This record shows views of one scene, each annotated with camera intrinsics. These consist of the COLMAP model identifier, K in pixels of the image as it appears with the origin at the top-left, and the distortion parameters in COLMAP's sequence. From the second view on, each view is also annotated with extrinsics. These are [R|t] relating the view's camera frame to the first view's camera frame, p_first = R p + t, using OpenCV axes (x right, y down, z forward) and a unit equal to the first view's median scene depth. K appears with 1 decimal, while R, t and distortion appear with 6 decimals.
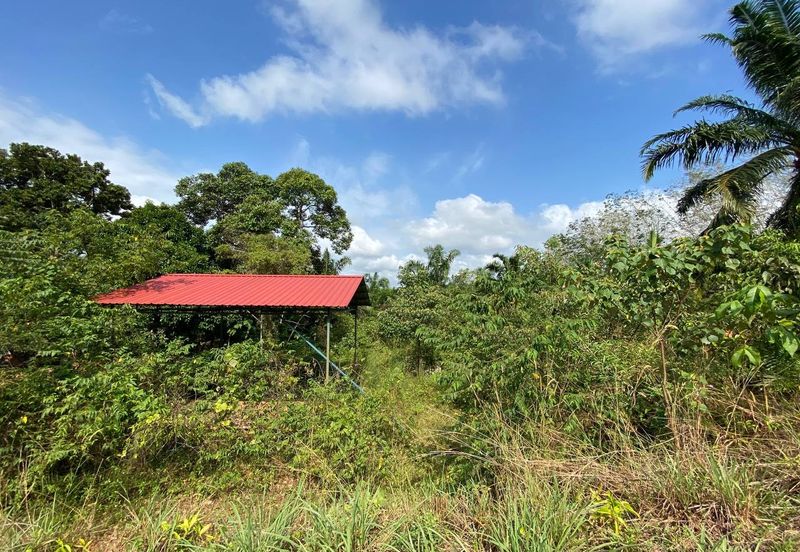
lens RADIAL K [[307.3, 0, 395.0], [0, 307.3, 280.1], [0, 0, 1]] dist [-0.025140, -0.003294]
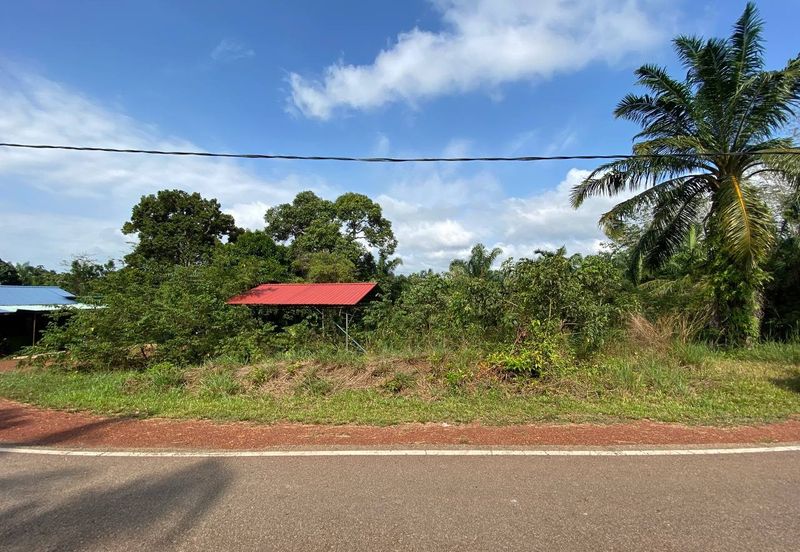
lens RADIAL K [[307.3, 0, 404.8], [0, 307.3, 279.3], [0, 0, 1]] dist [-0.025140, -0.003294]
pose [[0.978123, -0.023697, -0.206675, 0.200332], [0.028653, 0.999368, 0.021018, -0.034938], [0.206046, -0.026480, 0.978184, -0.264660]]
